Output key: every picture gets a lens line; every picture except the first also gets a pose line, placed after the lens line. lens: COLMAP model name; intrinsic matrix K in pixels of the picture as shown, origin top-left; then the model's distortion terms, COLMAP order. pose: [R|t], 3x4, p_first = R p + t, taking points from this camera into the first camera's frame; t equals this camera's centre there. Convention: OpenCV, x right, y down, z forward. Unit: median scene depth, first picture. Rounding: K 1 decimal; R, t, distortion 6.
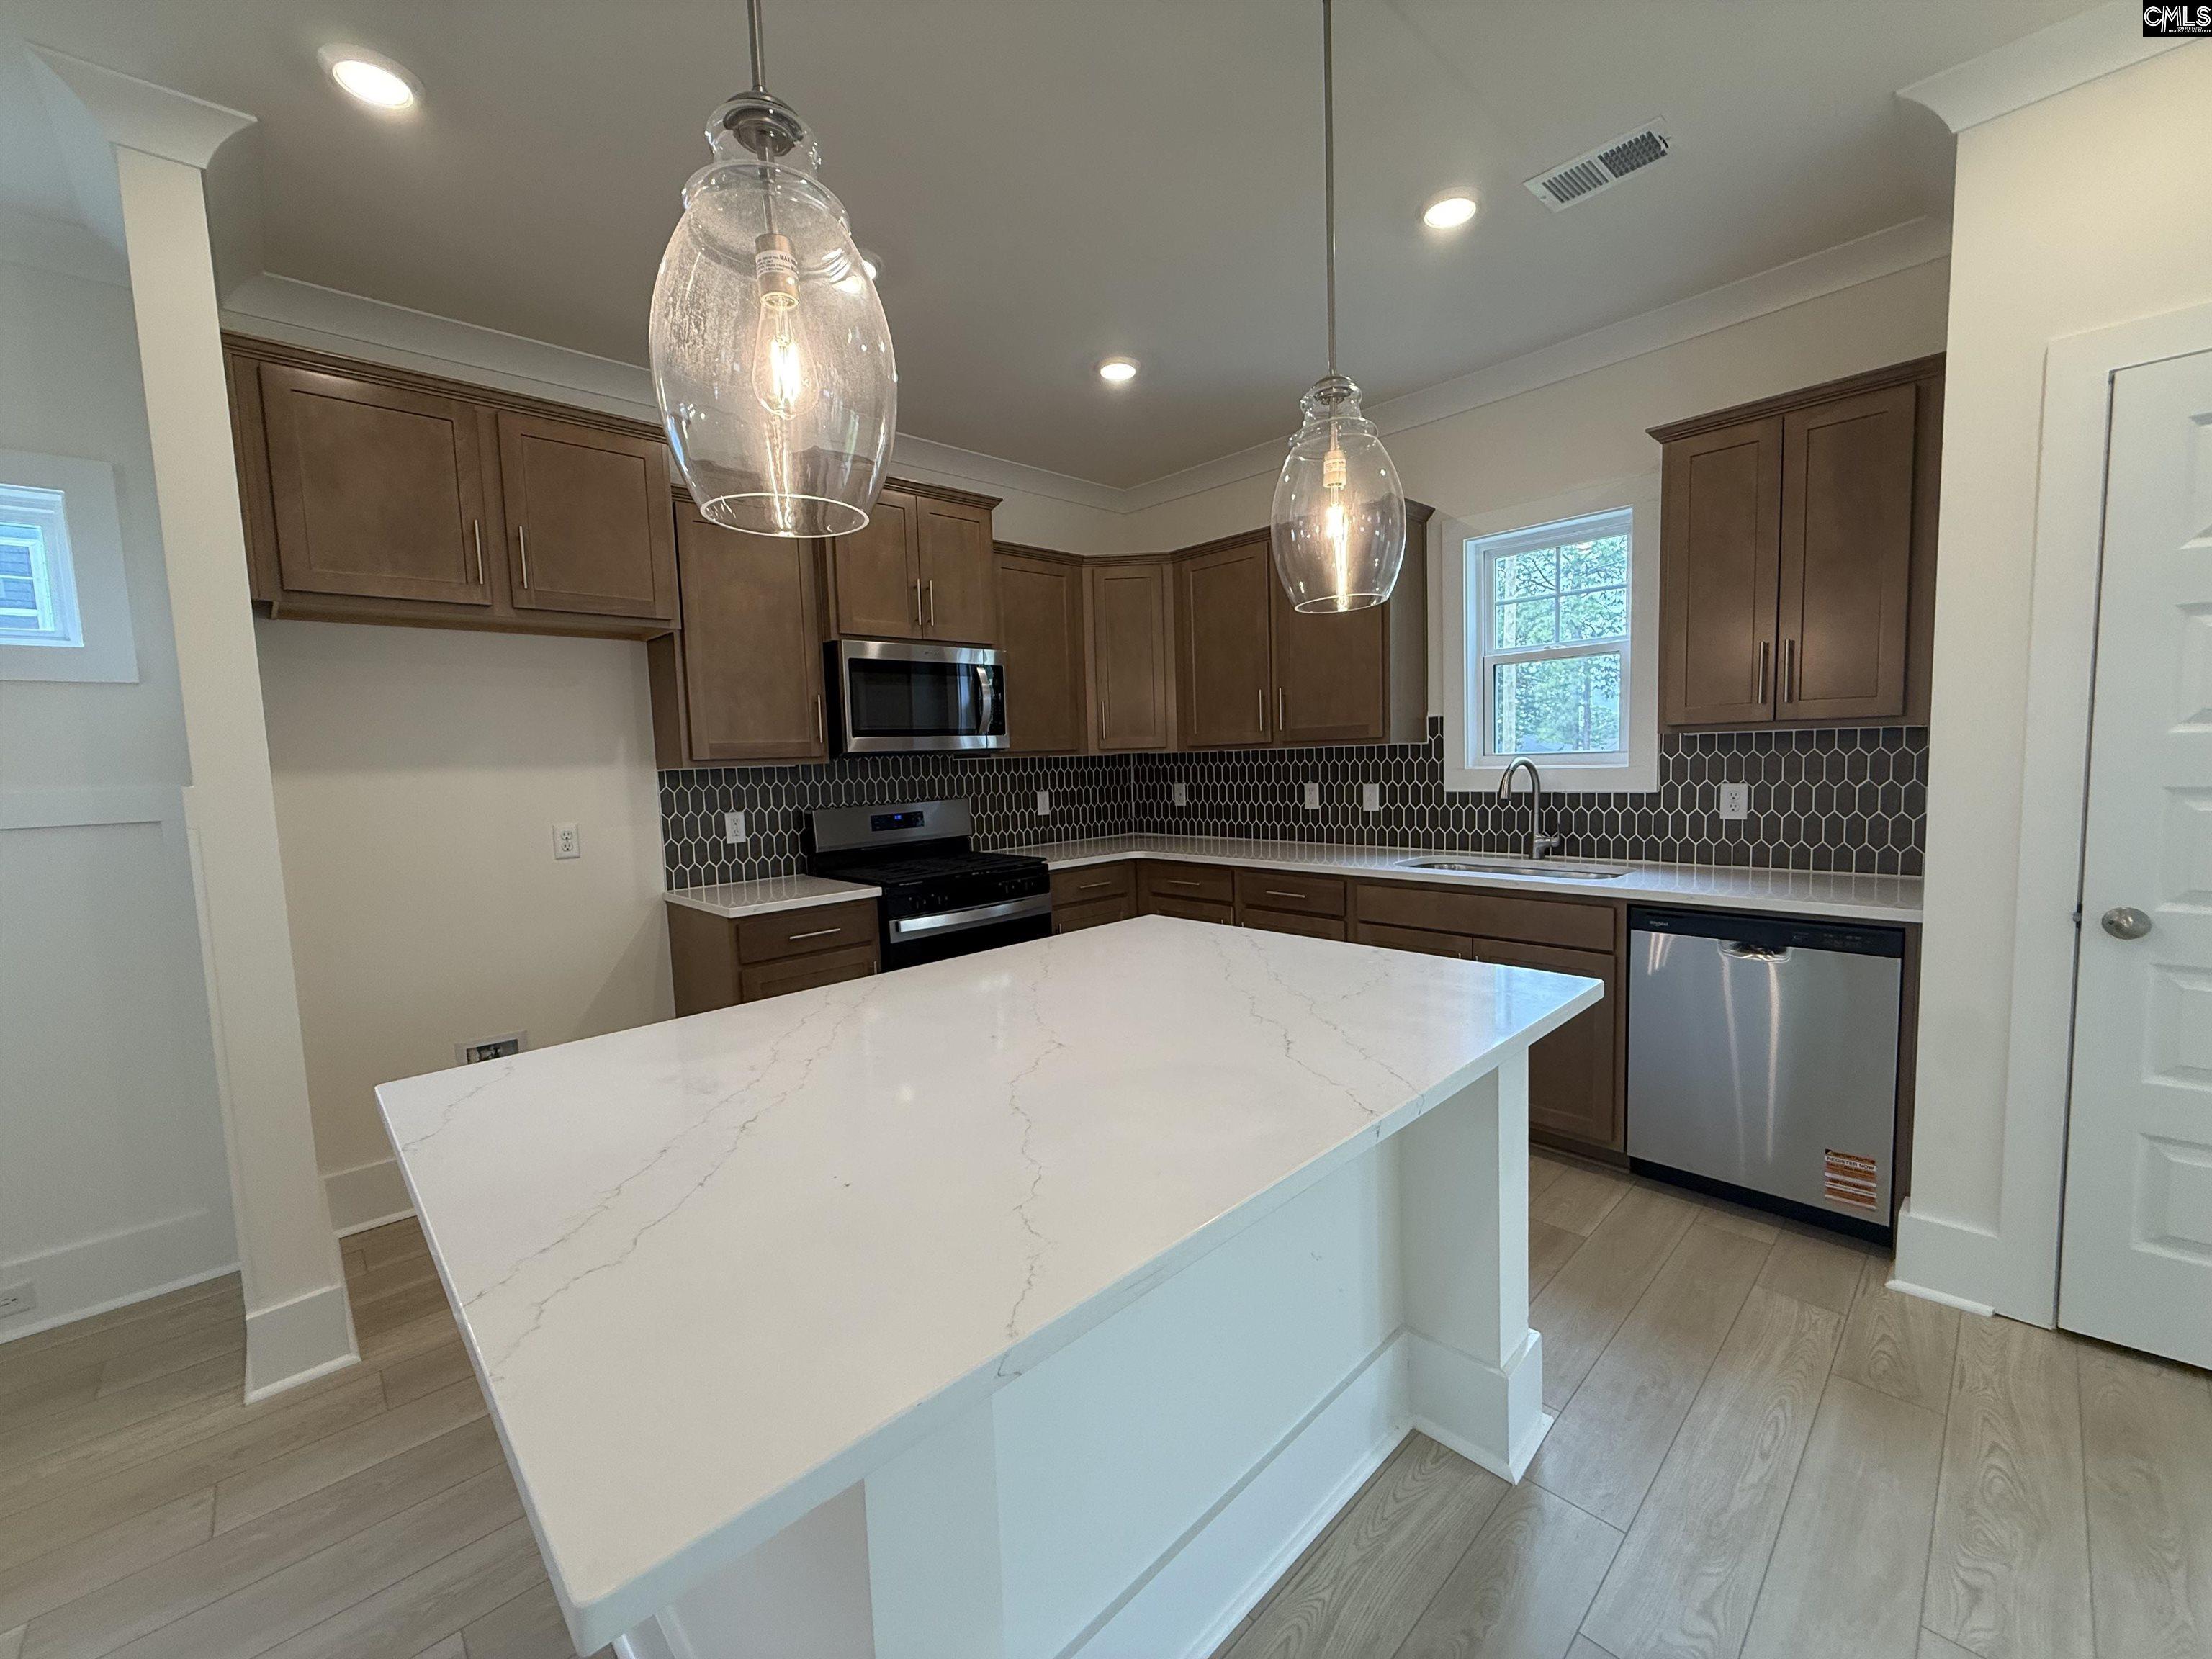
lens RADIAL K [[880.8, 0, 1101.0], [0, 880.8, 829.6], [0, 0, 1]] dist [-0.000795, 0.000938]
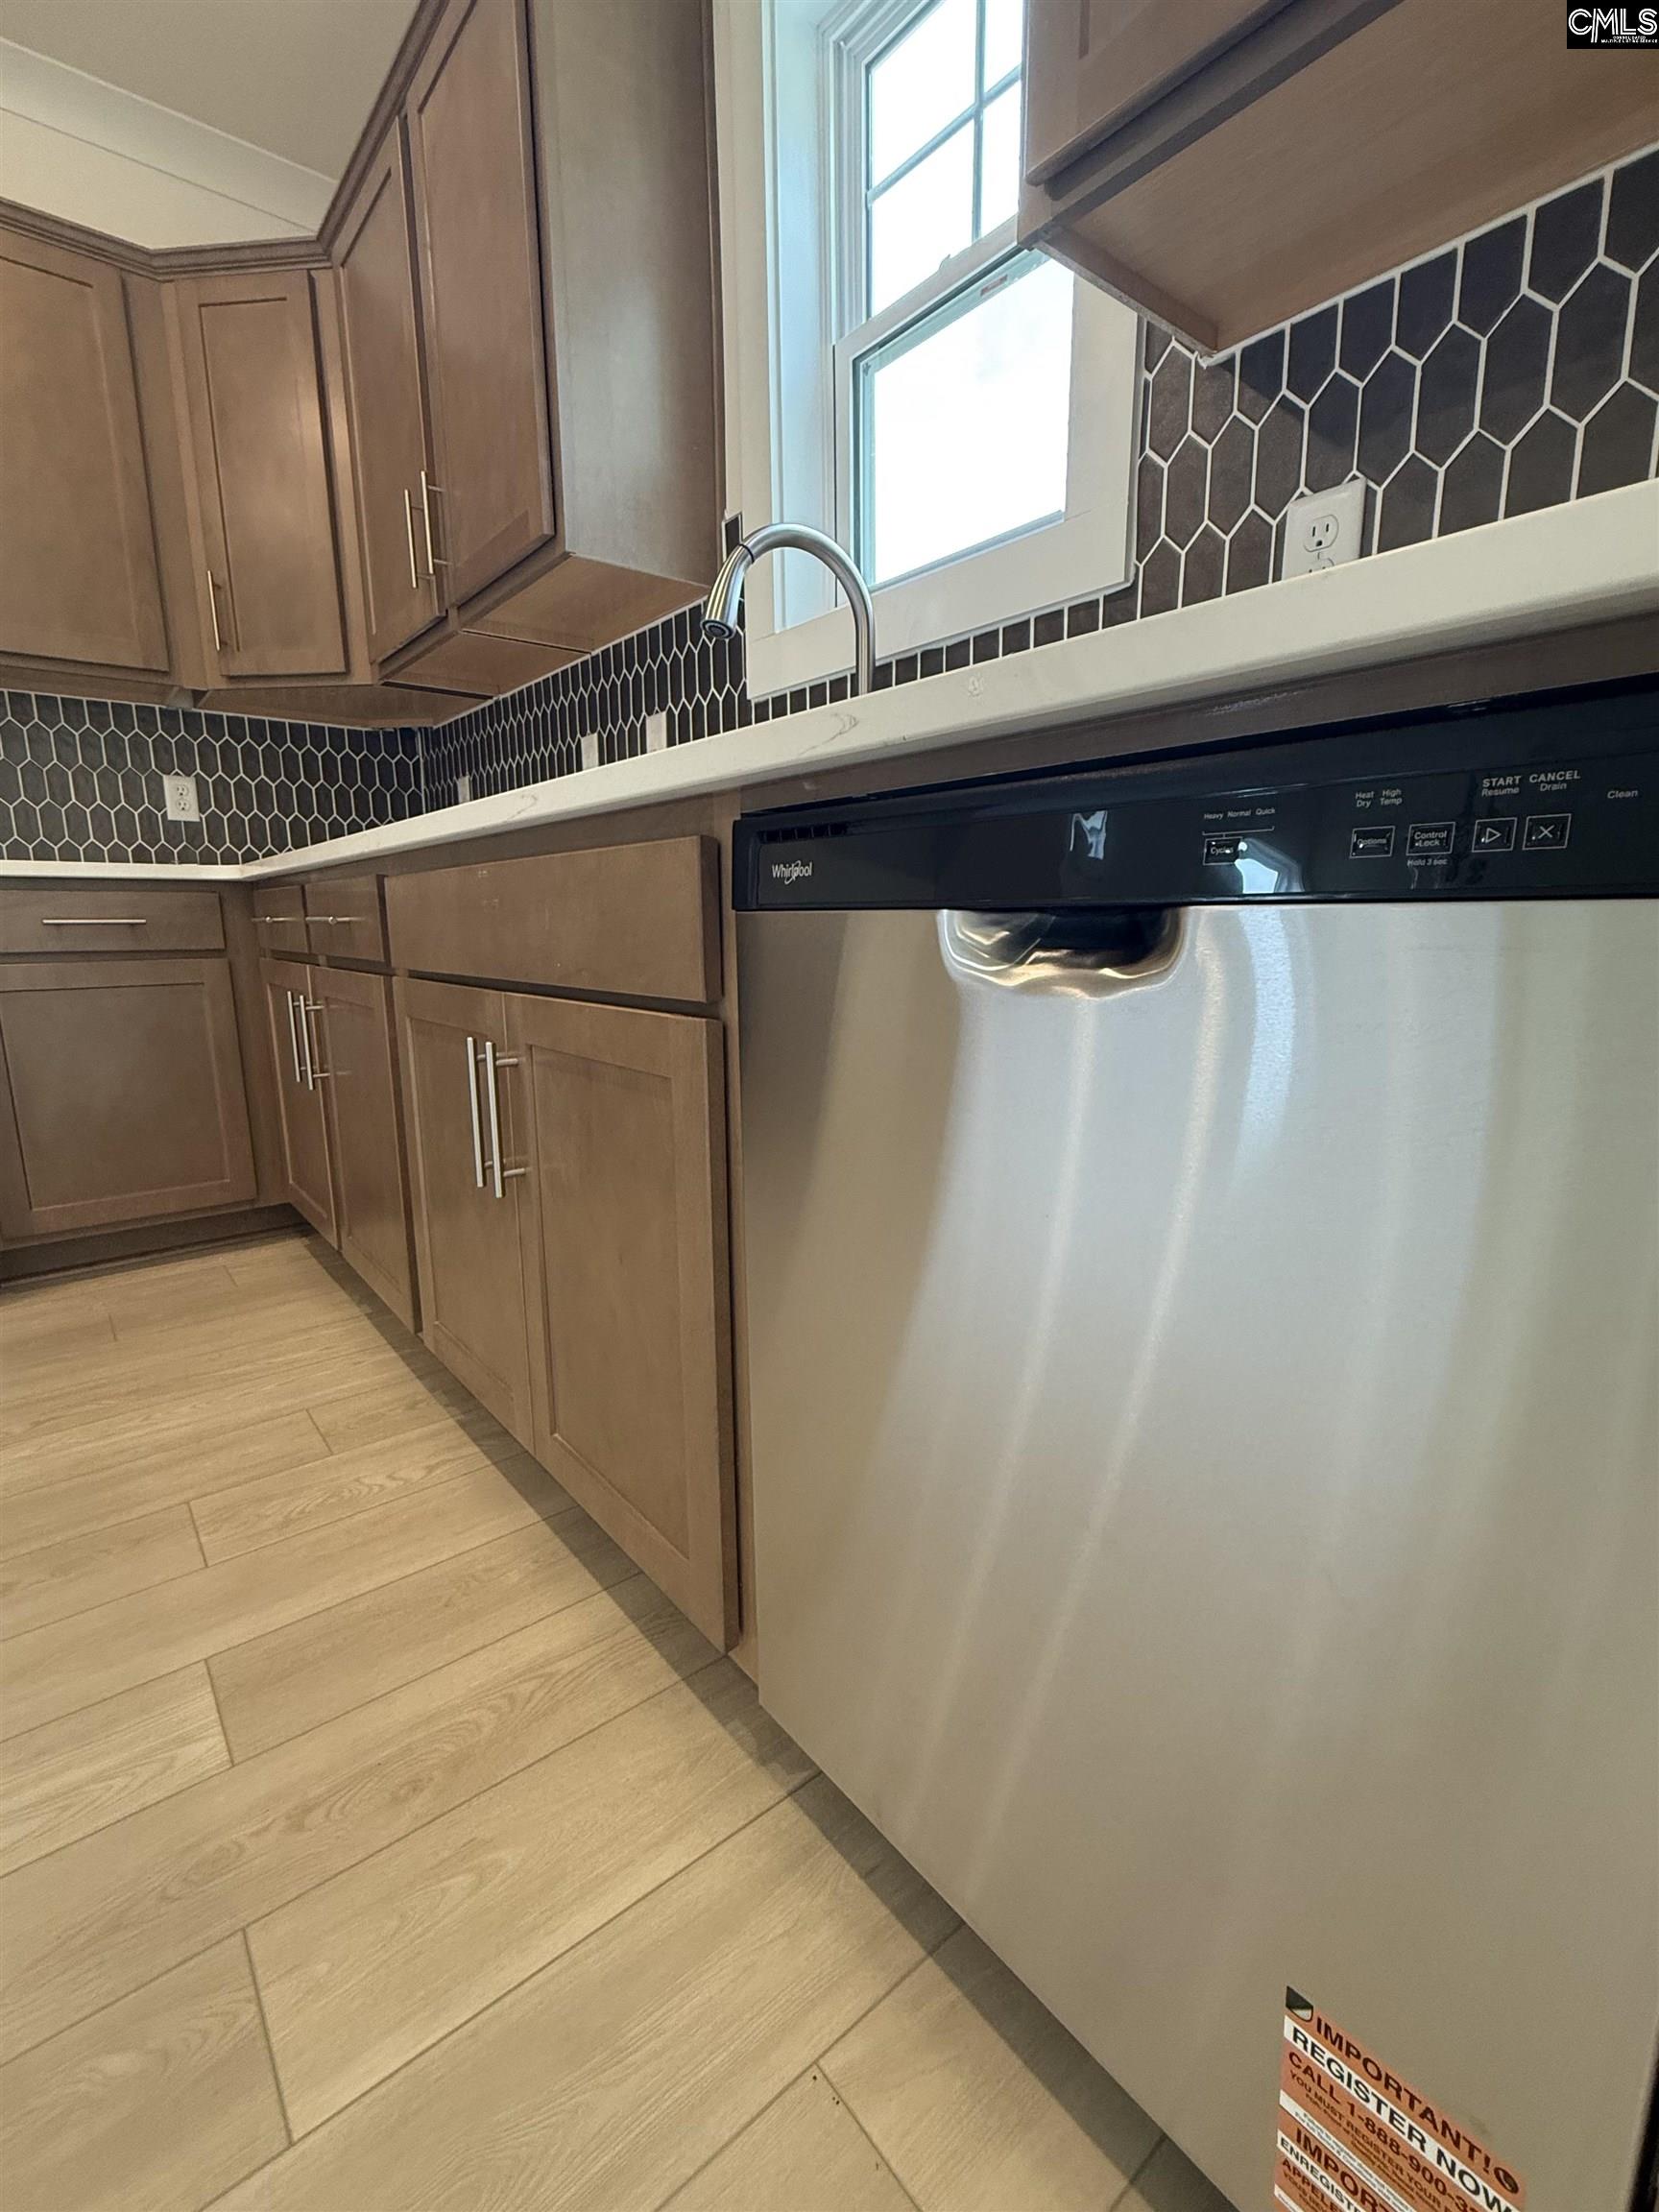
lens RADIAL K [[971.3, 0, 832.7], [0, 971.3, 1103.9], [0, 0, 1]] dist [0.001093, -0.001281]
pose [[0.997292, 0.039055, -0.062322, 0.512976], [-0.032262, 0.993788, 0.106515, 0.108734], [0.066095, -0.104216, 0.992356, 0.566342]]
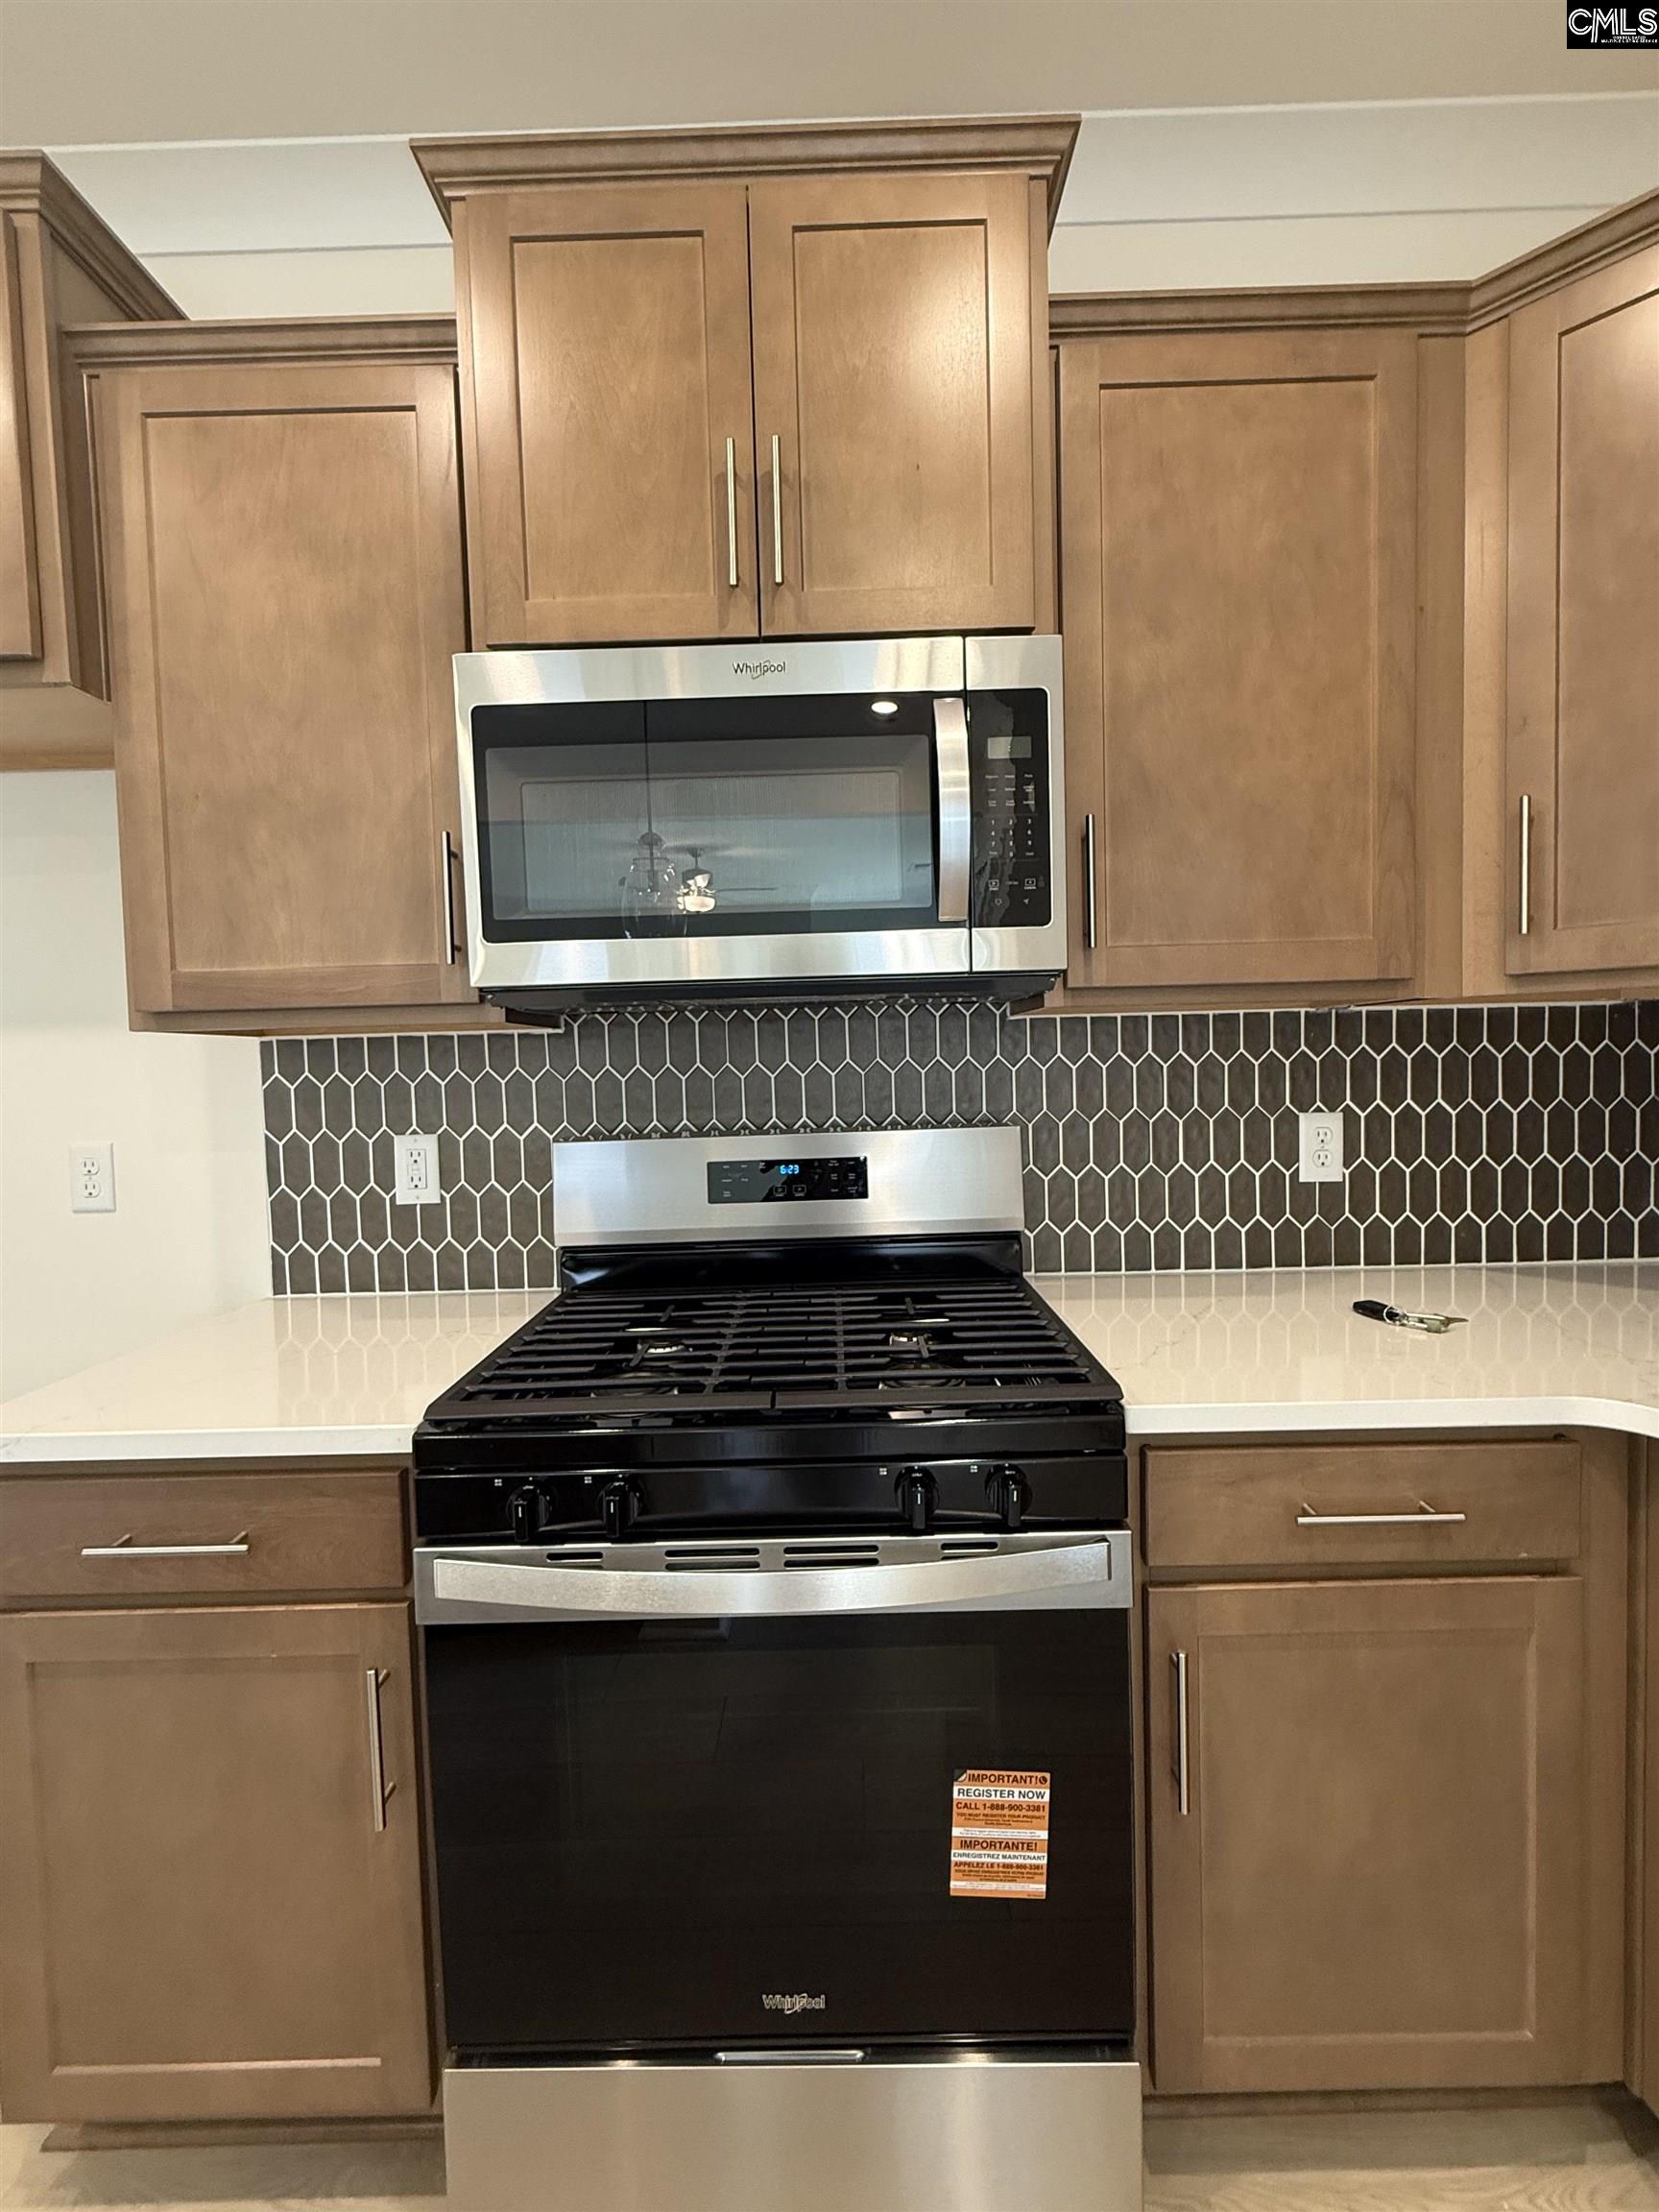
lens RADIAL K [[971.3, 0, 829.6], [0, 971.3, 1104.7], [0, 0, 1]] dist [0.001093, -0.001281]
pose [[0.720959, 0.048004, -0.691313, 0.075364], [-0.056654, 0.998341, 0.010240, -0.053457], [0.690658, 0.031783, 0.722483, 0.817347]]
